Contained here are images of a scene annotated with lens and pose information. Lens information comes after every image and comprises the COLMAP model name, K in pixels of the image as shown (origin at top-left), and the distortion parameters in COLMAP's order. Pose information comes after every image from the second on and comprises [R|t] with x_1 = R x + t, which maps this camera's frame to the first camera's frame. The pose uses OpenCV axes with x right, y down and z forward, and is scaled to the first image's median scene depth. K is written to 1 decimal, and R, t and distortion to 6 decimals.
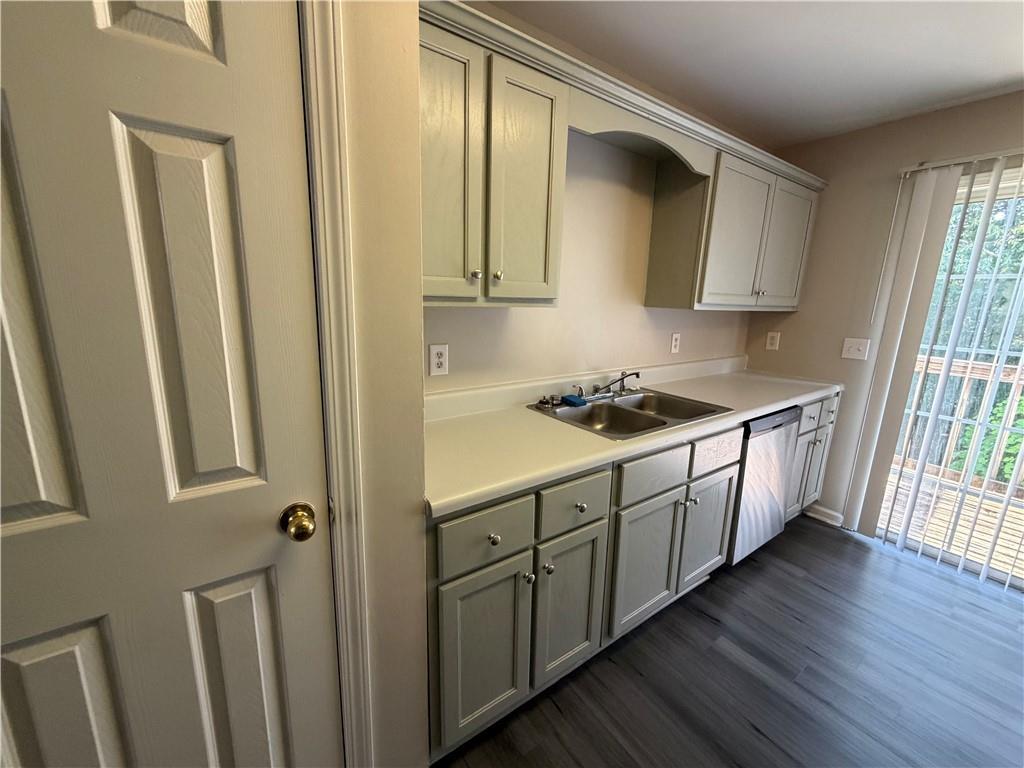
lens RADIAL K [[414.5, 0, 515.1], [0, 414.5, 376.4], [0, 0, 1]] dist [0.012561, -0.000433]
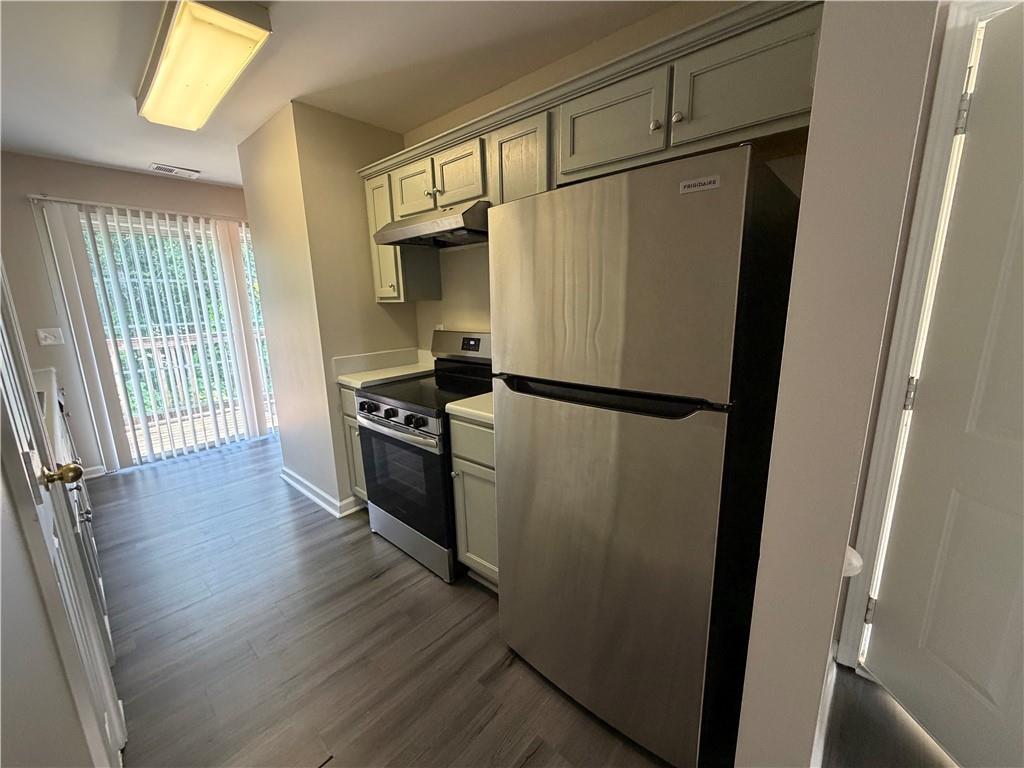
lens RADIAL K [[414.5, 0, 511.6], [0, 414.5, 382.2], [0, 0, 1]] dist [0.012561, -0.000433]
pose [[-0.201184, -0.229528, 0.952282, -0.704932], [0.201206, 0.941747, 0.269497, -0.003055], [-0.958666, 0.245824, -0.143282, -0.088608]]
